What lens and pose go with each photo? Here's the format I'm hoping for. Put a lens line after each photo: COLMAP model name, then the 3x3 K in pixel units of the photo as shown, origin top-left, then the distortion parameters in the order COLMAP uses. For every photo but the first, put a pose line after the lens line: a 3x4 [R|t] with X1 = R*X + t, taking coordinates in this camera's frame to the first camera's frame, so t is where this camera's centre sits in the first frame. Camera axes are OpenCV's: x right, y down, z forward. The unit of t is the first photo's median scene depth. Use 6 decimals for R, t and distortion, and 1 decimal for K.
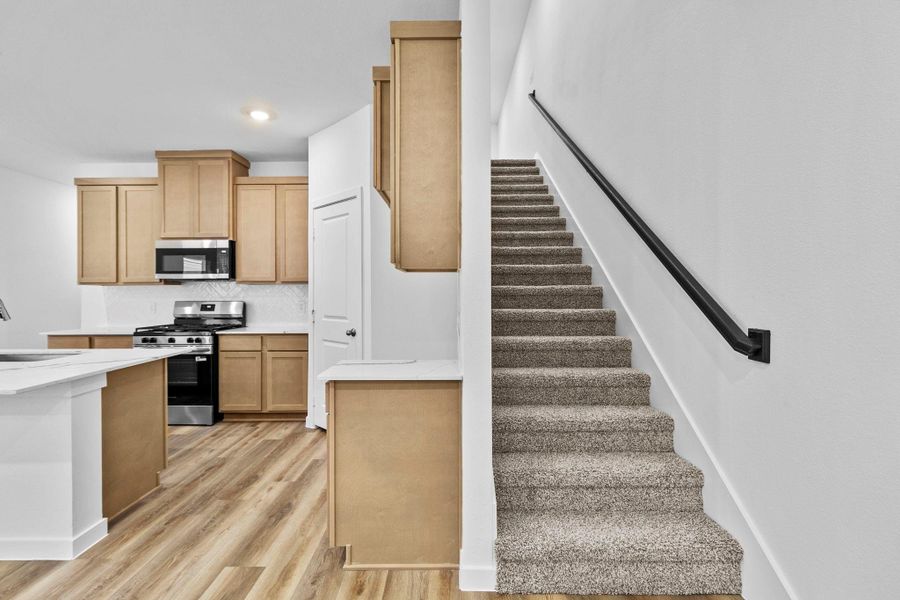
lens RADIAL K [[415.7, 0, 436.2], [0, 415.7, 291.4], [0, 0, 1]] dist [-0.000139, -0.000114]
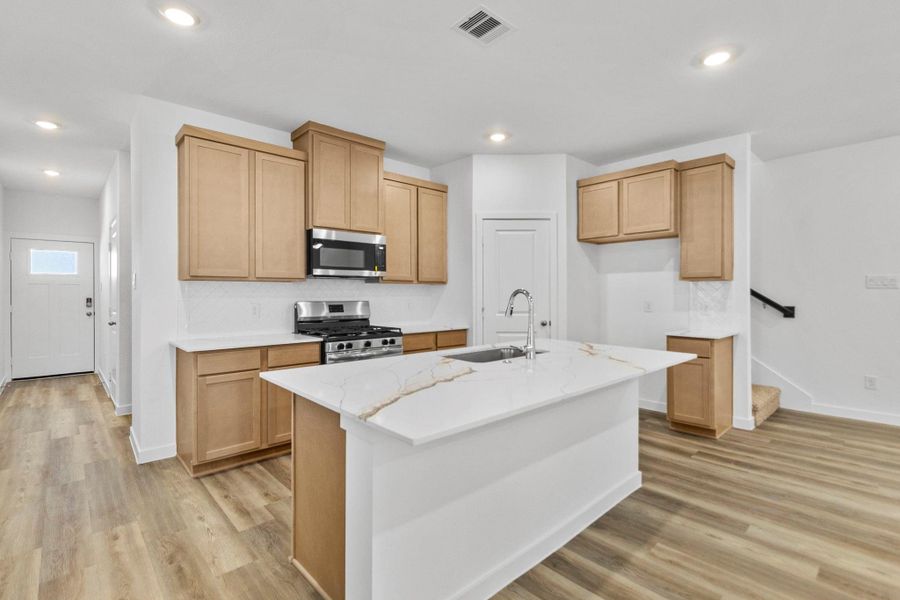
lens RADIAL K [[421.6, 0, 450.8], [0, 421.6, 293.8], [0, 0, 1]] dist [0.001689, -0.000234]
pose [[0.729827, 0.003688, 0.683622, -1.061403], [-0.003826, 0.999992, -0.001311, 0.008564], [-0.683621, -0.001659, 0.729836, 0.192869]]
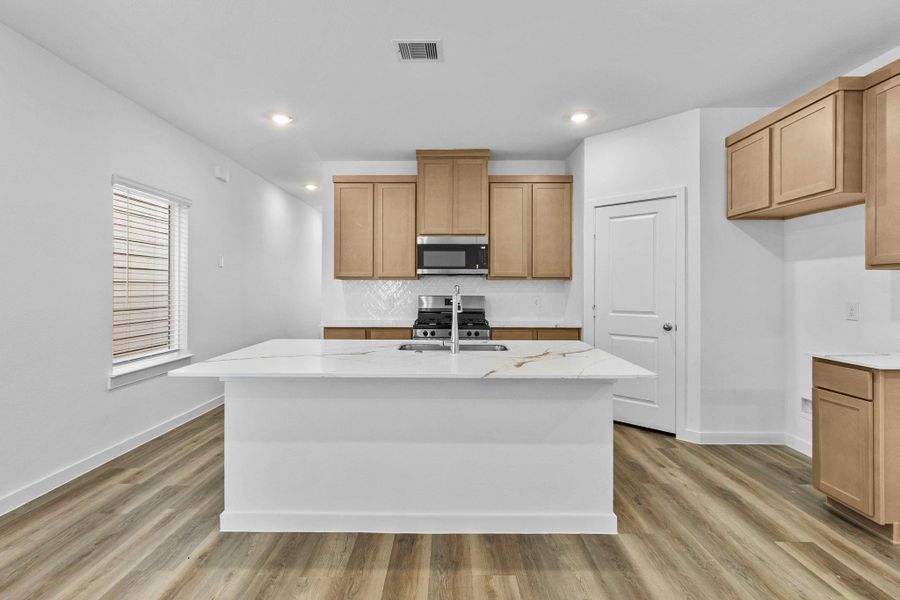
lens RADIAL K [[420.7, 0, 437.8], [0, 420.7, 288.2], [0, 0, 1]] dist [0.003078, 0.000282]
pose [[0.999948, 0.008163, -0.006124, -0.621518], [-0.008161, 0.999967, 0.000382, 0.004940], [0.006127, -0.000332, 0.999981, -0.045198]]
